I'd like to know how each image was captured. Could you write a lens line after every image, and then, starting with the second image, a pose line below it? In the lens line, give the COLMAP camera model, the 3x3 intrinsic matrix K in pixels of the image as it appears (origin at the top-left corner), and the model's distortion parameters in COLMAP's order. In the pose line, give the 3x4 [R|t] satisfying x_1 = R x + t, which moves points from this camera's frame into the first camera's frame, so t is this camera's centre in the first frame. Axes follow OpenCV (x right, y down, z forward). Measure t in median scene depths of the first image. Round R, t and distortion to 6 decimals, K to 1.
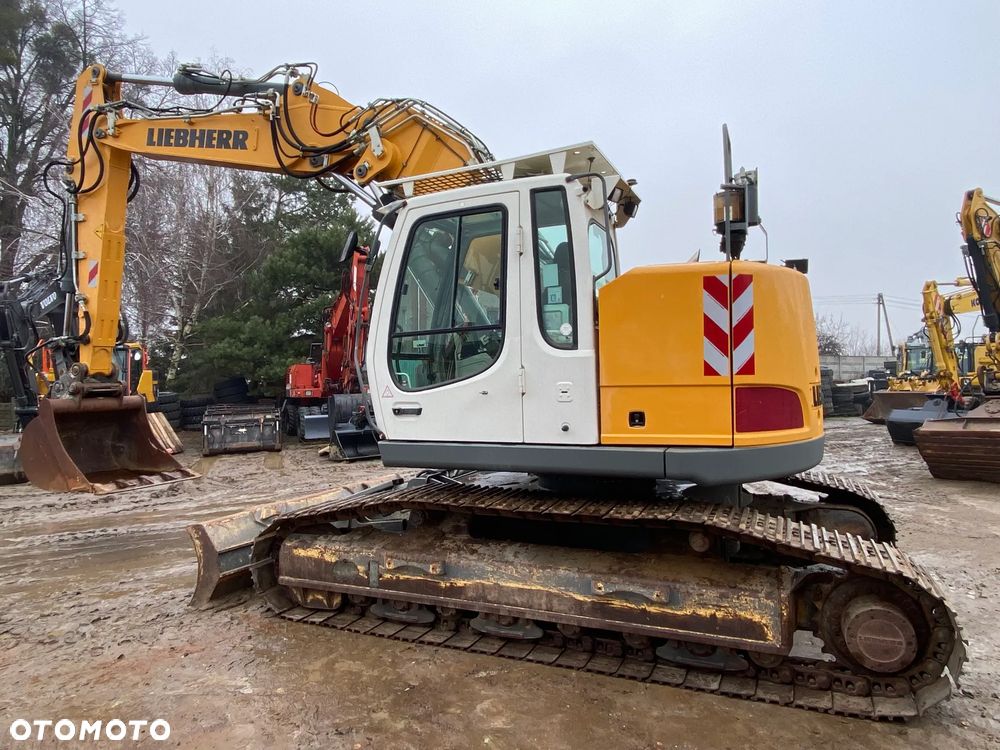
lens RADIAL K [[669.9, 0, 504.2], [0, 669.9, 364.3], [0, 0, 1]] dist [0.059497, -0.063859]
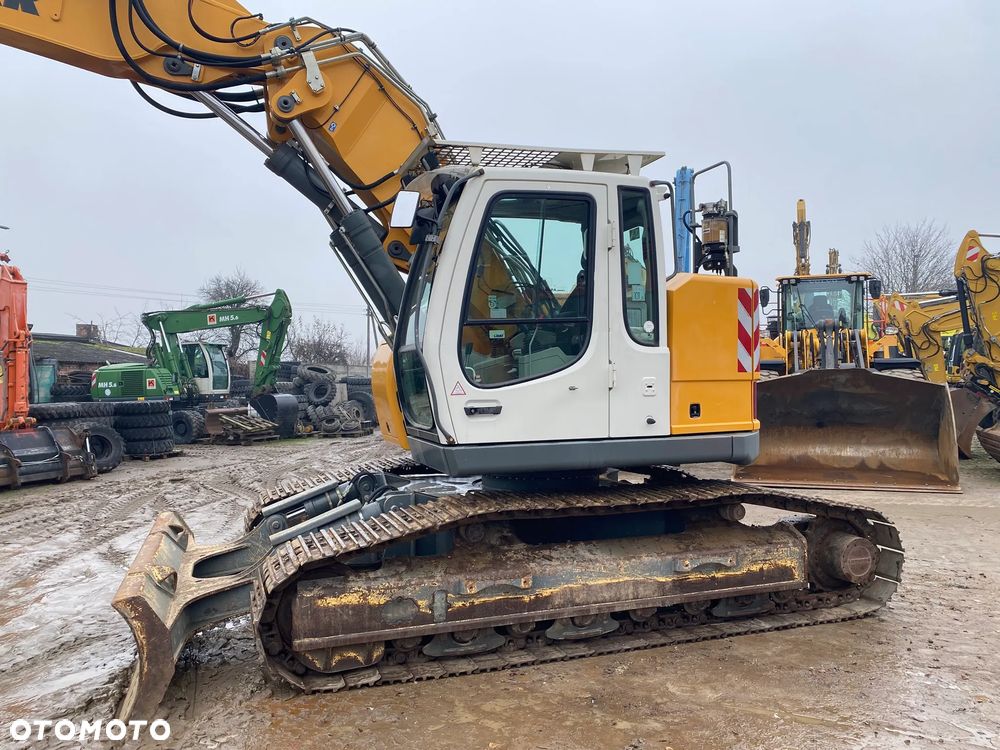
lens RADIAL K [[758.4, 0, 505.7], [0, 758.4, 374.8], [0, 0, 1]] dist [0.051746, -0.063703]
pose [[0.731592, 0.010199, 0.681666, -0.802774], [-0.010250, 0.999940, -0.003961, 0.027328], [-0.681665, -0.004090, 0.731653, 0.259224]]
